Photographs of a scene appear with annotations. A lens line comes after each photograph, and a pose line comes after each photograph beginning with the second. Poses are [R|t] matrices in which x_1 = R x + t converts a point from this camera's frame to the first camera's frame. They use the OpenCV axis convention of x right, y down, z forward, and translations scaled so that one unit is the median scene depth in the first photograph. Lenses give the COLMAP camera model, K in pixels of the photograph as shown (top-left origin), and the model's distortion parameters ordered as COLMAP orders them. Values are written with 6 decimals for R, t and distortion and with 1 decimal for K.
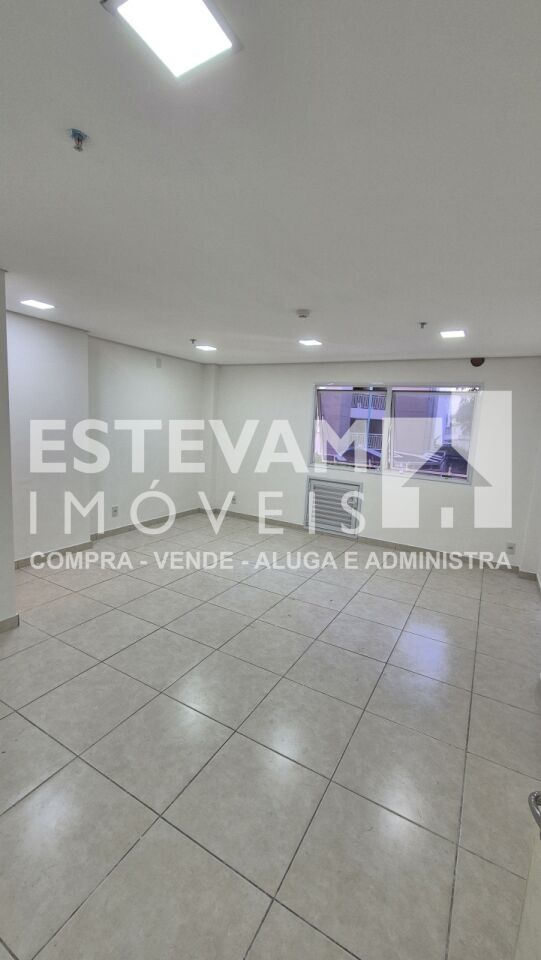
lens RADIAL K [[392.3, 0, 272.2], [0, 392.3, 477.5], [0, 0, 1]] dist [0.002102, -0.000719]
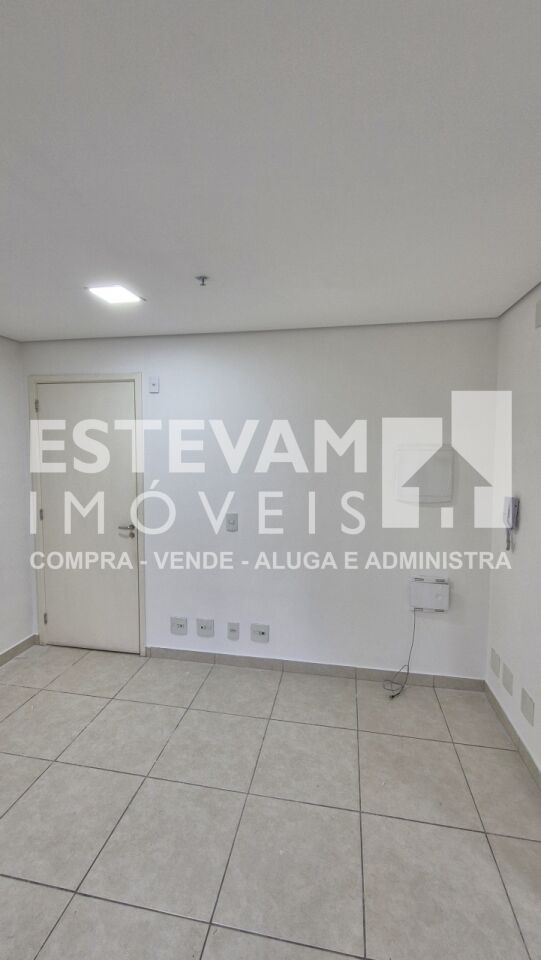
lens RADIAL K [[392.3, 0, 272.2], [0, 392.3, 477.5], [0, 0, 1]] dist [0.002102, -0.000719]
pose [[-0.944132, -0.031526, -0.328055, -0.101105], [-0.098633, 0.976819, 0.189989, -0.154715], [0.314461, 0.211732, -0.925356, 0.940372]]
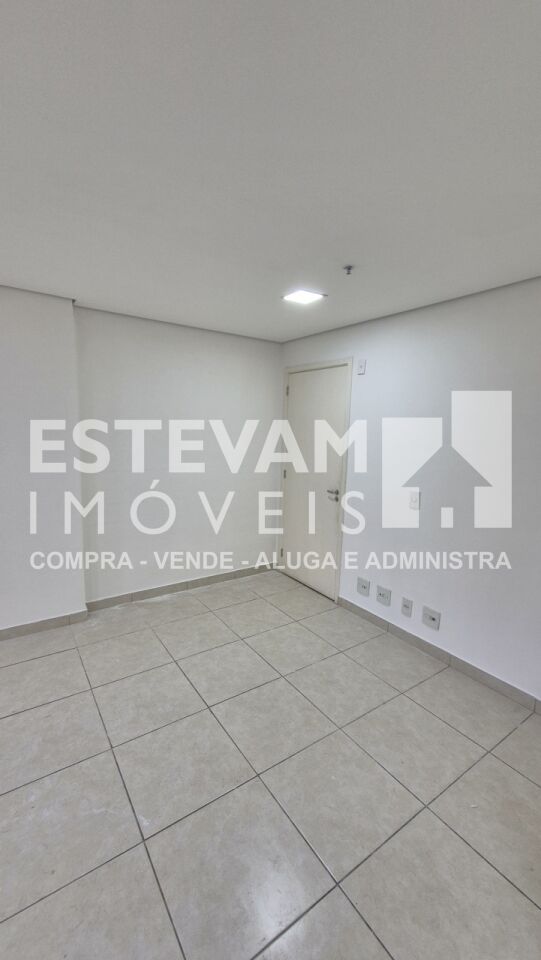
lens RADIAL K [[391.3, 0, 273.3], [0, 391.3, 477.2], [0, 0, 1]] dist [-0.002448, -0.000332]
pose [[-0.898099, -0.135998, 0.418238, -0.367208], [-0.015728, 0.960311, 0.278489, -0.167844], [-0.439513, 0.243533, -0.864593, 0.998222]]
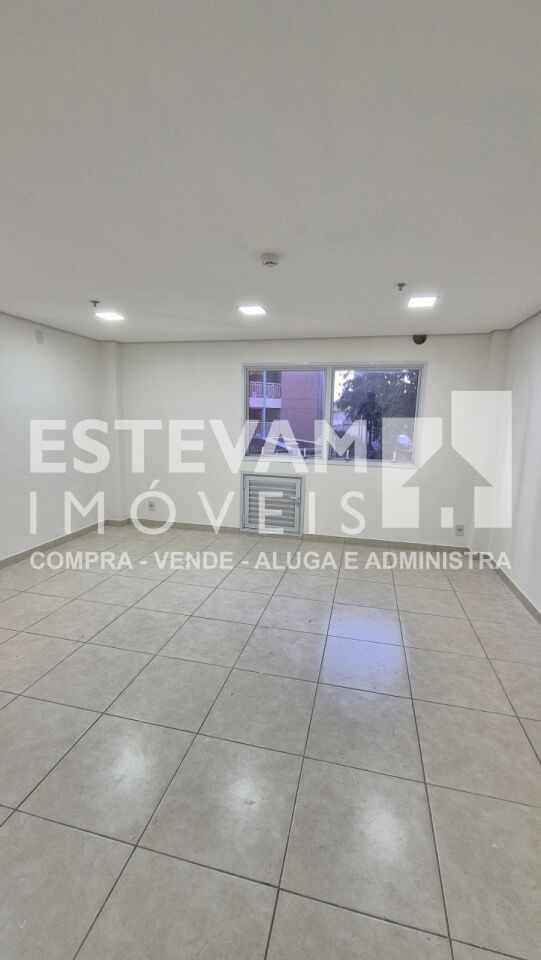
lens RADIAL K [[392.3, 0, 272.2], [0, 392.3, 477.5], [0, 0, 1]] dist [0.002102, -0.000719]
pose [[0.960104, -0.076826, 0.268884, -0.130353], [0.070797, 0.996975, 0.032065, -0.022198], [-0.270534, -0.011749, 0.962639, 0.232805]]
